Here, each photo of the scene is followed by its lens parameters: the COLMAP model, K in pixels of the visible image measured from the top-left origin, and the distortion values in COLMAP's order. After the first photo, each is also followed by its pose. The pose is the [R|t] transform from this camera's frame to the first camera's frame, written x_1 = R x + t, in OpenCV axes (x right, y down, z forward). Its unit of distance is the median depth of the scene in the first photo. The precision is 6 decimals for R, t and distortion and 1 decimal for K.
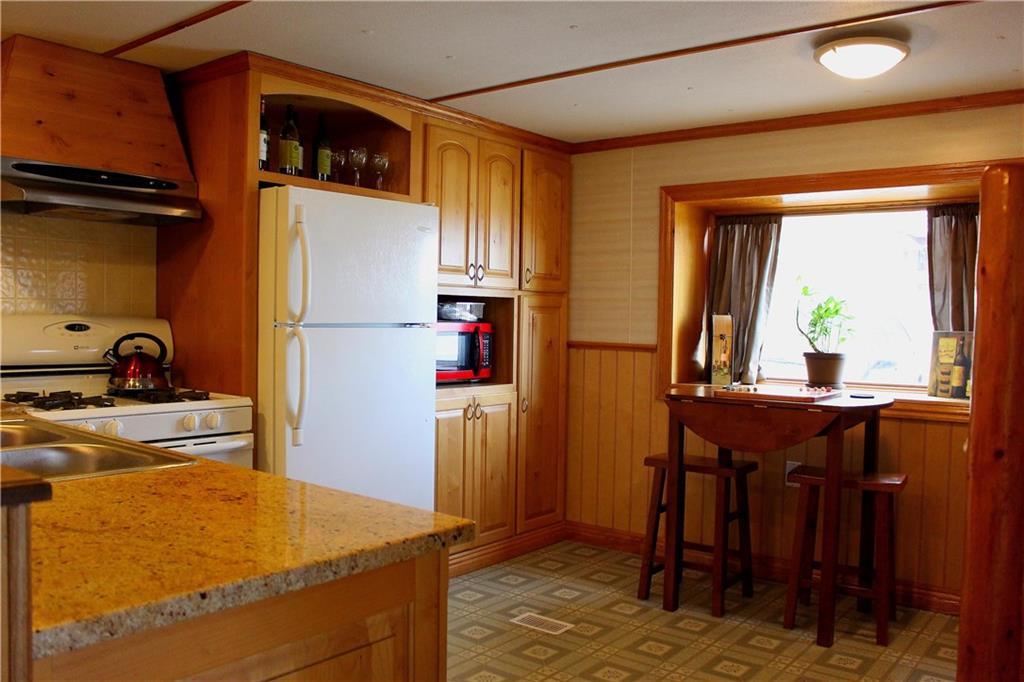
lens RADIAL K [[852.3, 0, 511.2], [0, 852.3, 339.6], [0, 0, 1]] dist [-0.145712, 0.119221]
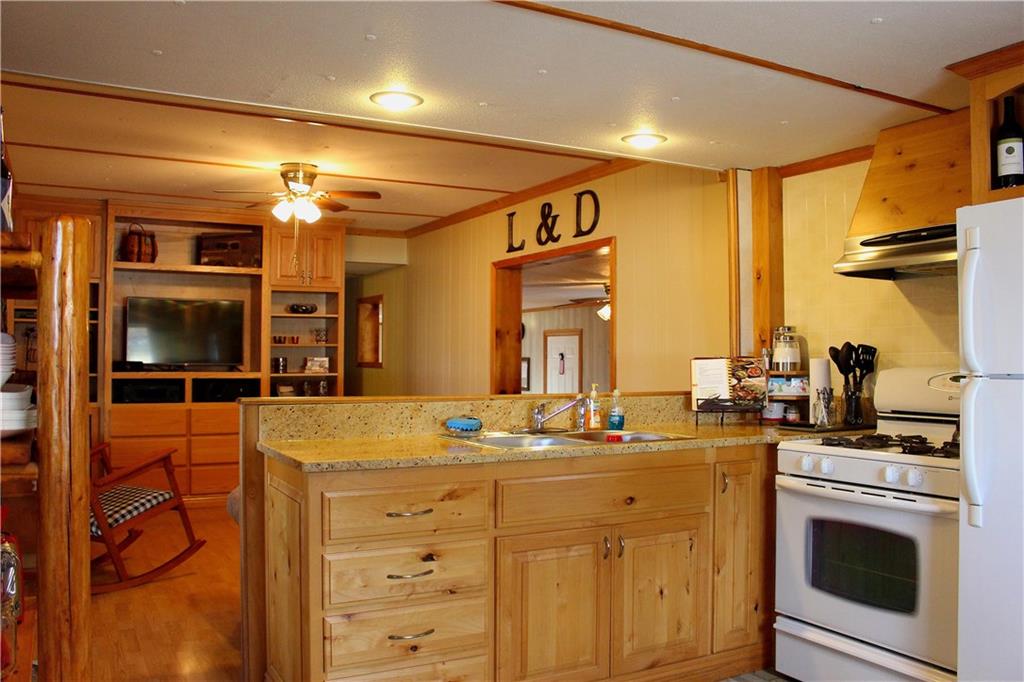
lens RADIAL K [[852.3, 0, 510.2], [0, 852.3, 341.2], [0, 0, 1]] dist [-0.145712, 0.119221]
pose [[-0.394088, -0.041180, -0.918150, 0.588813], [-0.038494, 0.998859, -0.028278, -0.010135], [0.918266, 0.024199, -0.395223, 0.827466]]
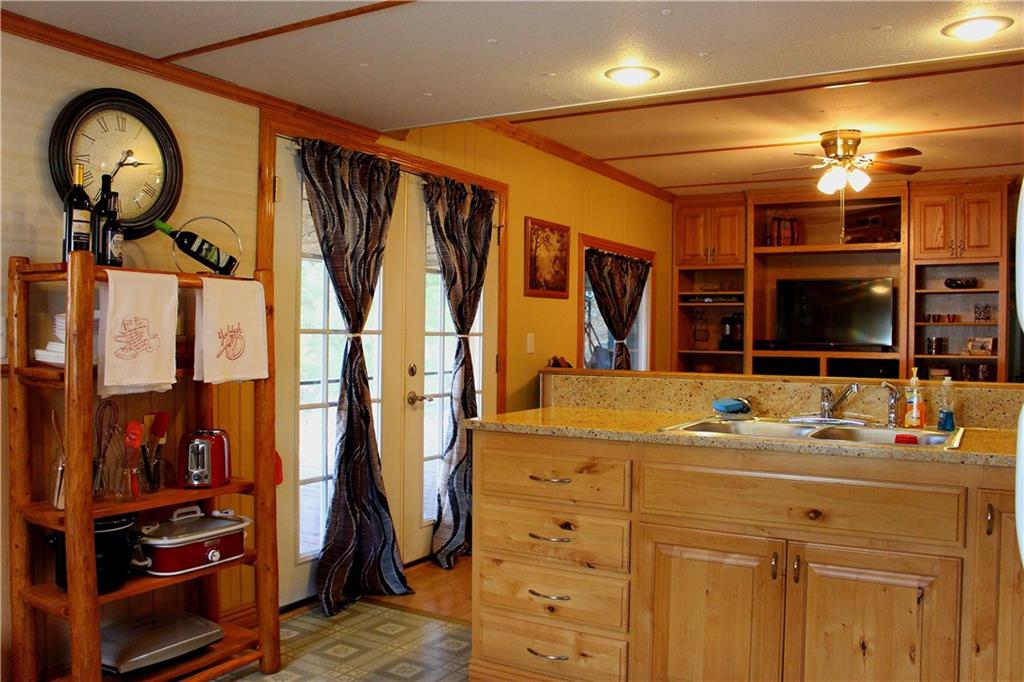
lens RADIAL K [[852.3, 0, 507.8], [0, 852.3, 341.8], [0, 0, 1]] dist [-0.145712, 0.119221]
pose [[-0.990690, -0.029274, -0.132949, 0.057313], [-0.034107, 0.998832, 0.034219, -0.029948], [0.131792, 0.038435, -0.990532, 1.241191]]
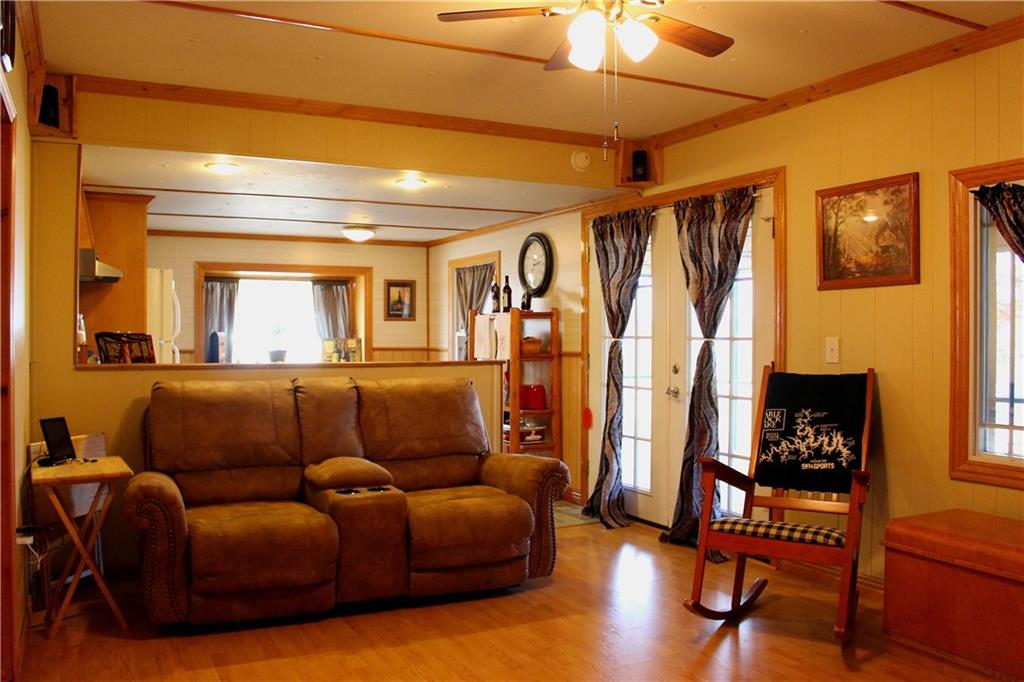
lens RADIAL K [[852.3, 0, 515.8], [0, 852.3, 335.5], [0, 0, 1]] dist [-0.145712, 0.119221]
pose [[0.409813, -0.019318, 0.911965, -1.523466], [0.031903, 0.999468, 0.006835, -0.017740], [-0.911611, 0.026293, 0.410211, -0.450276]]
